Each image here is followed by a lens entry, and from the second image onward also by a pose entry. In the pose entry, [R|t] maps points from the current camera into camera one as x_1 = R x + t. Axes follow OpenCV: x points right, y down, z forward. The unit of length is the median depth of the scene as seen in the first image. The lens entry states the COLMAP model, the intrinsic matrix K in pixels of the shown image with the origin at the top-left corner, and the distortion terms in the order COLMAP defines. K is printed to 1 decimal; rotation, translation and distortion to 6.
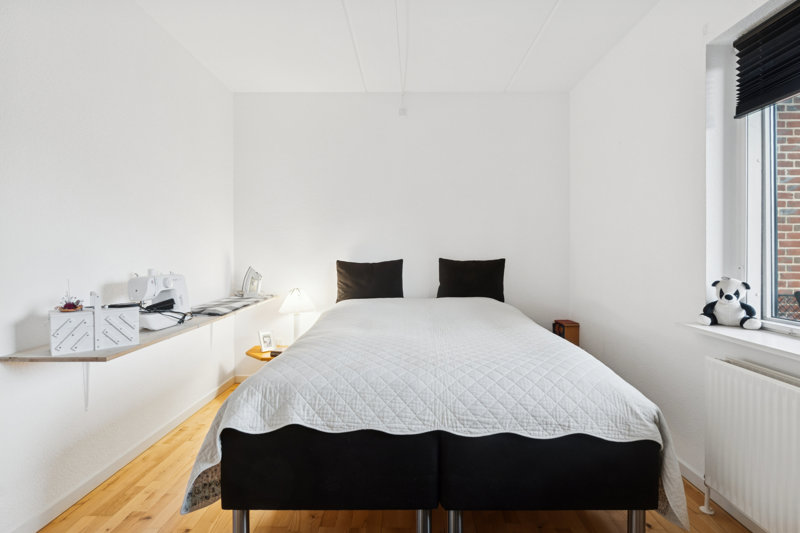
lens RADIAL K [[407.0, 0, 402.7], [0, 407.0, 253.4], [0, 0, 1]] dist [-0.001147, 0.001217]
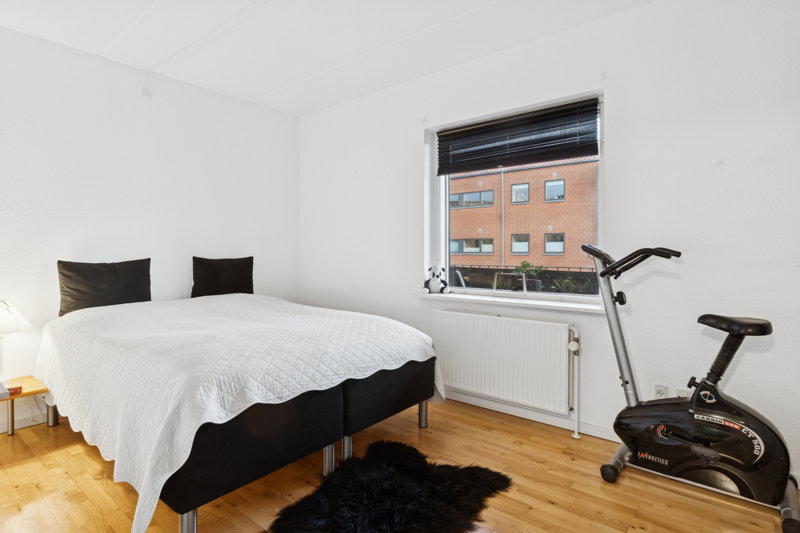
lens RADIAL K [[407.0, 0, 402.0], [0, 407.0, 265.2], [0, 0, 1]] dist [-0.001147, 0.001217]
pose [[0.627025, -0.021815, 0.778693, -0.688765], [-0.000852, 0.999588, 0.028689, 0.006767], [-0.778998, -0.018652, 0.626748, -0.001620]]
